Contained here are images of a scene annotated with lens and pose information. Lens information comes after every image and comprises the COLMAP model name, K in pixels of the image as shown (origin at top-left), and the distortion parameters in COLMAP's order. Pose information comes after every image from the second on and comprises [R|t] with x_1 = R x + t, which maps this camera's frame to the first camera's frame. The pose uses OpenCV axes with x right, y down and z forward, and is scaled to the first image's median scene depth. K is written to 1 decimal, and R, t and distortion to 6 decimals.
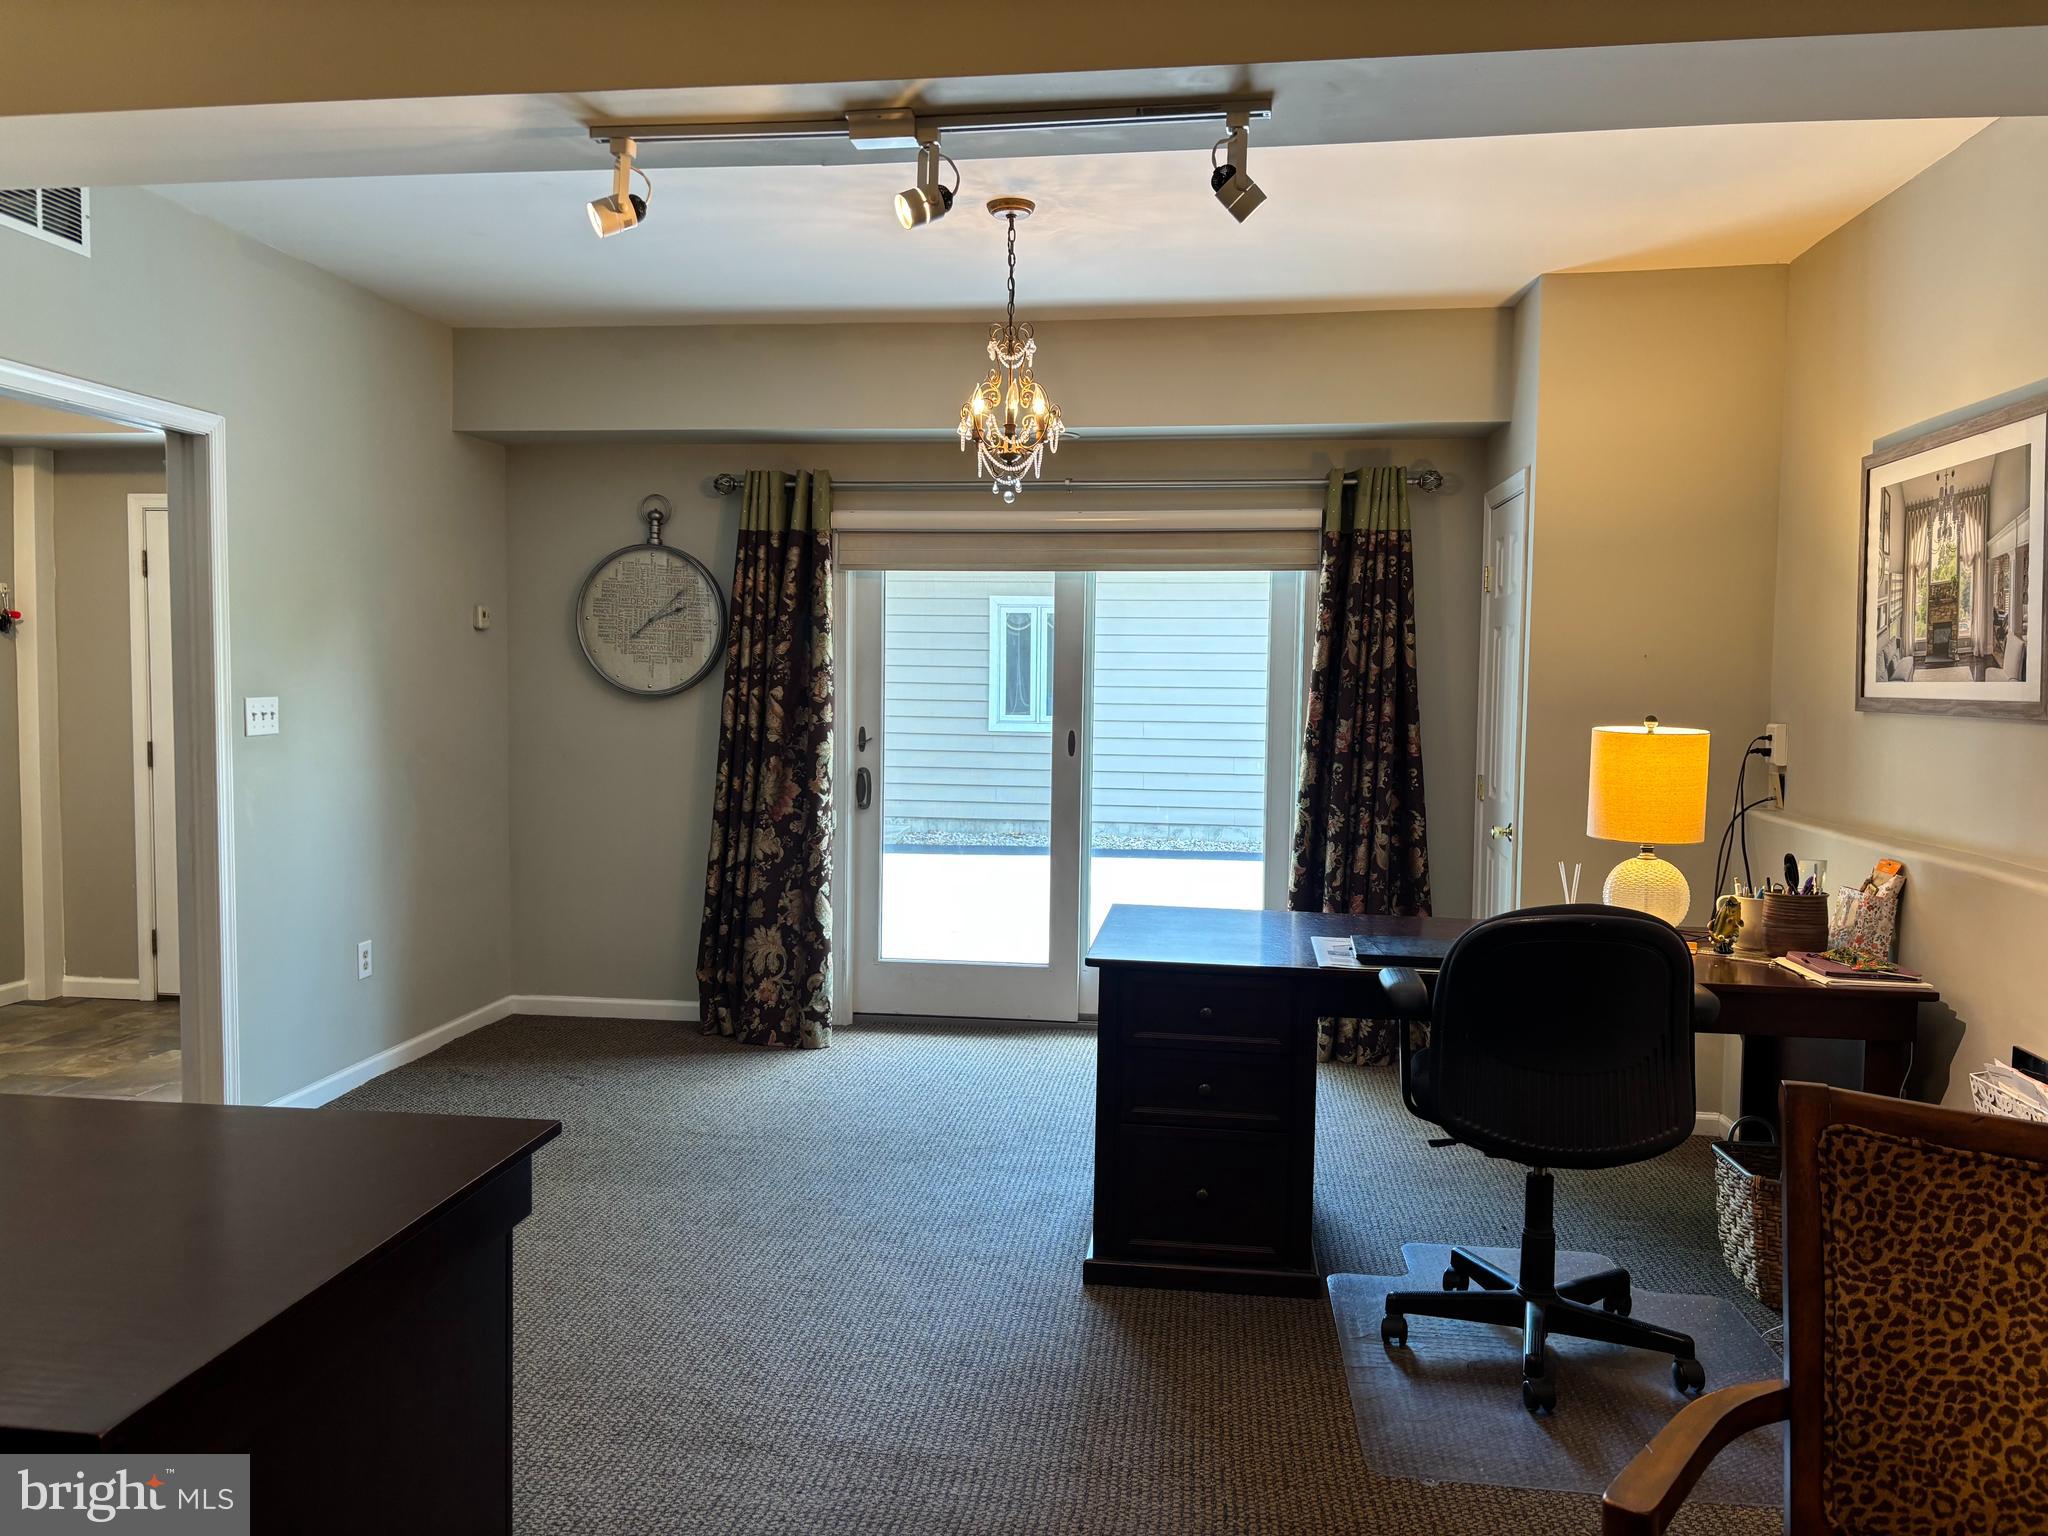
lens RADIAL K [[1552.0, 0, 1024.0], [0, 1552.0, 768.0], [0, 0, 1]] dist [0.107792, -0.134109]
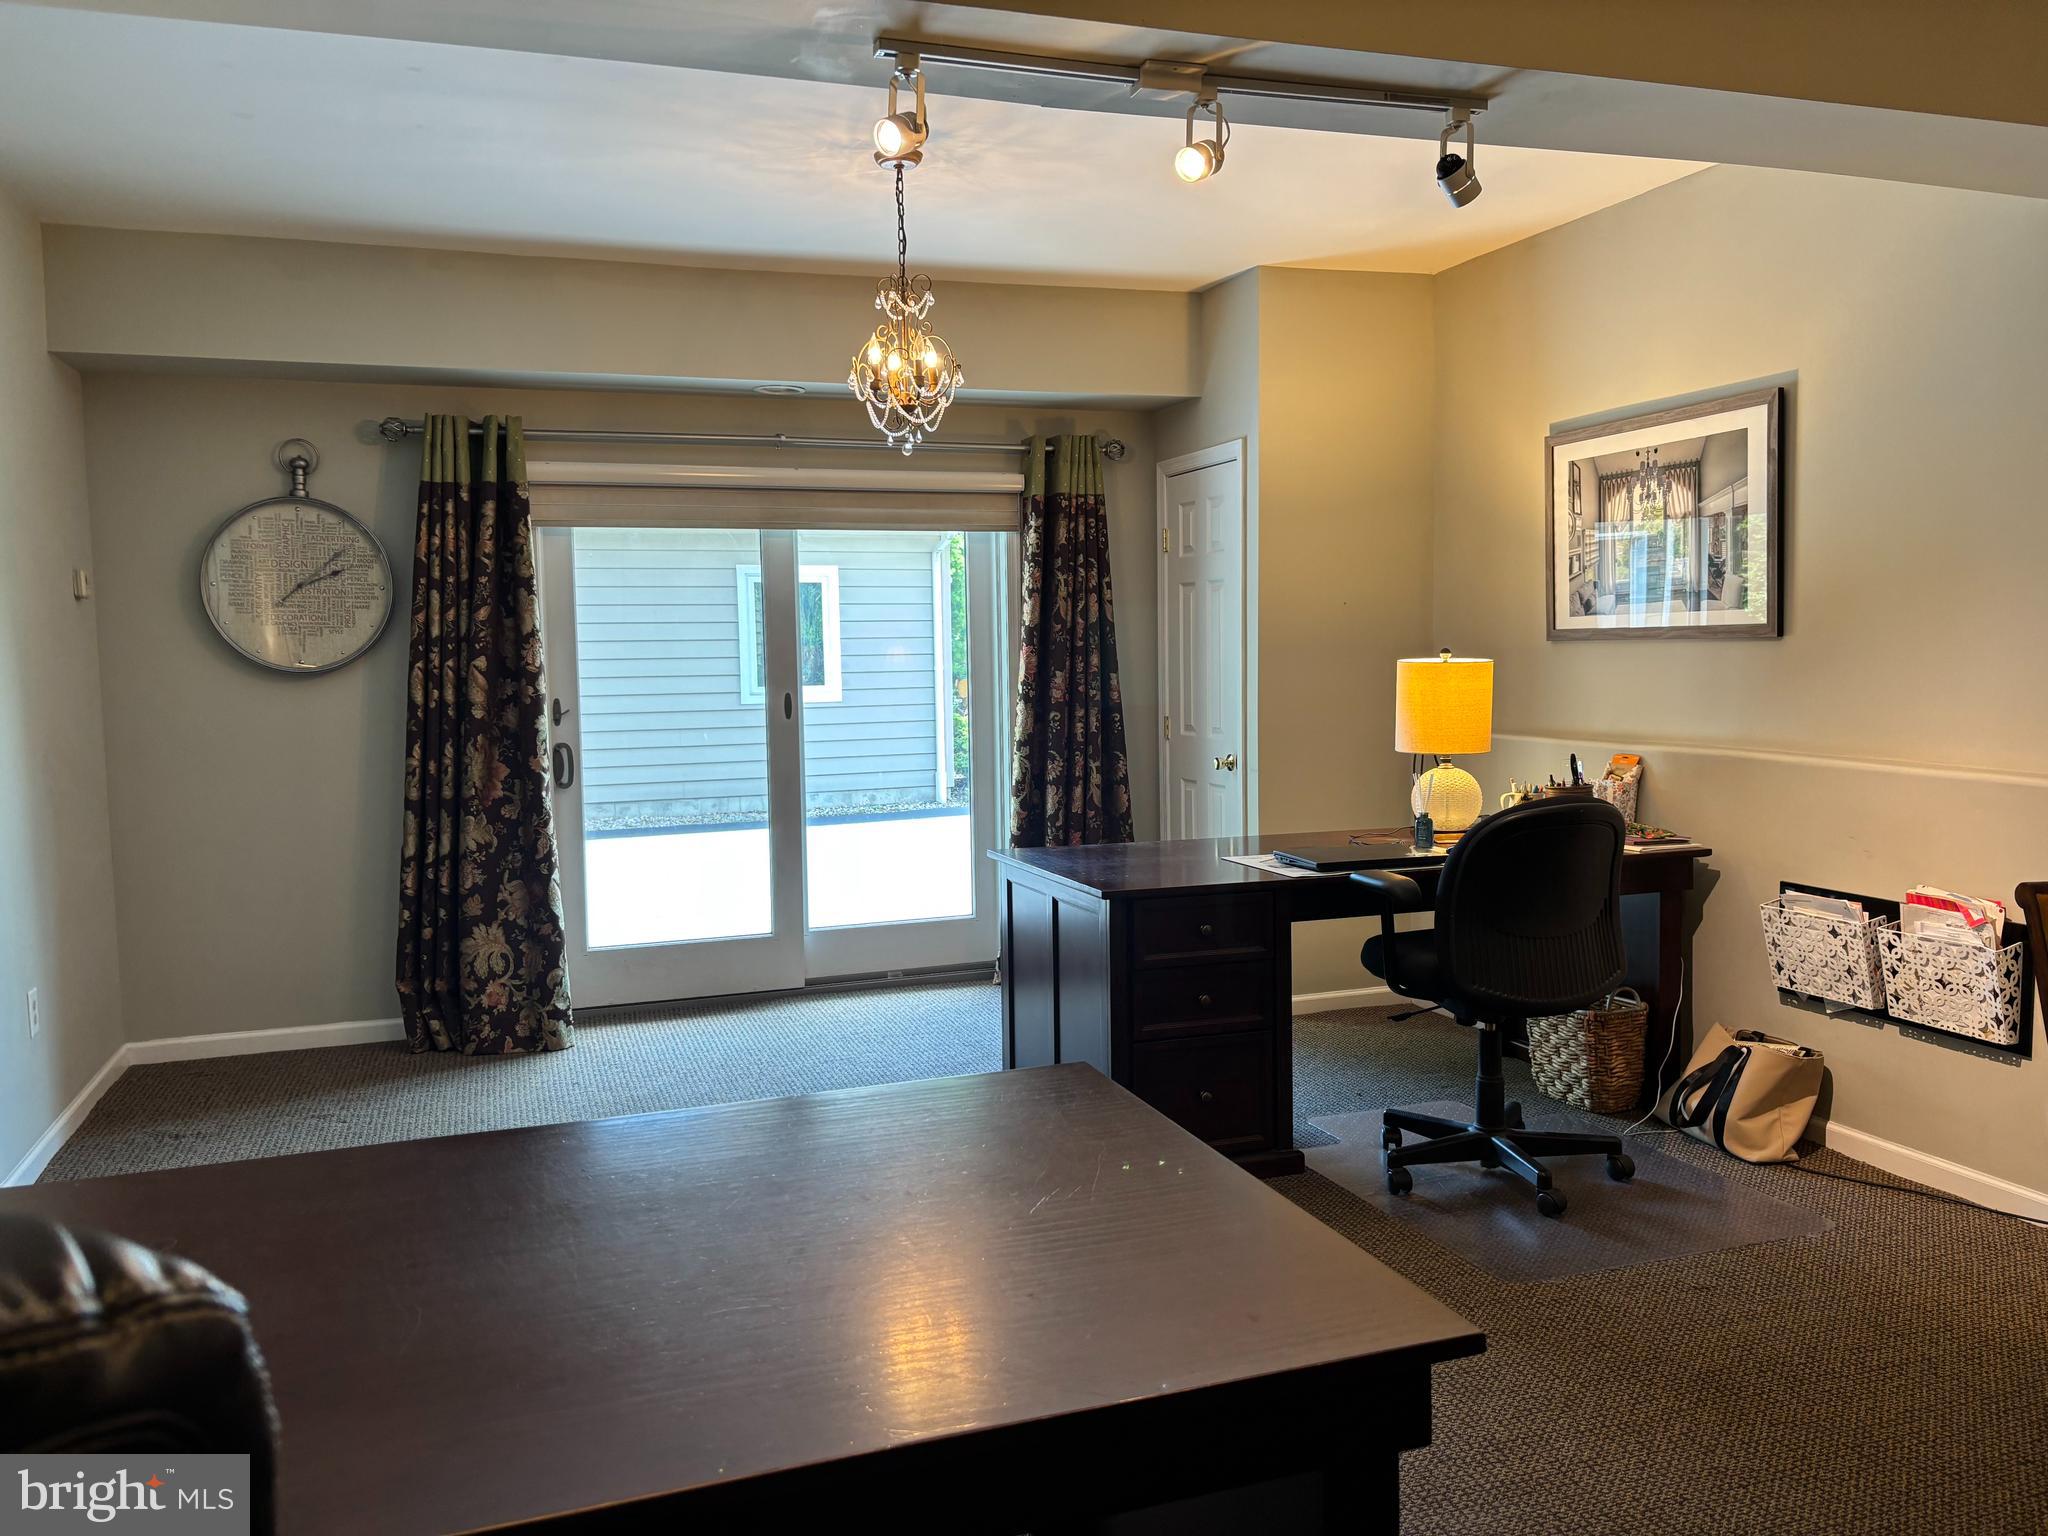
lens RADIAL K [[1552.0, 0, 1024.0], [0, 1552.0, 768.0], [0, 0, 1]] dist [0.107792, -0.134109]
pose [[0.894303, -0.063804, 0.442890, -0.288485], [0.056755, 0.997962, 0.029167, 0.003105], [-0.443849, -0.000947, 0.896101, 0.051121]]
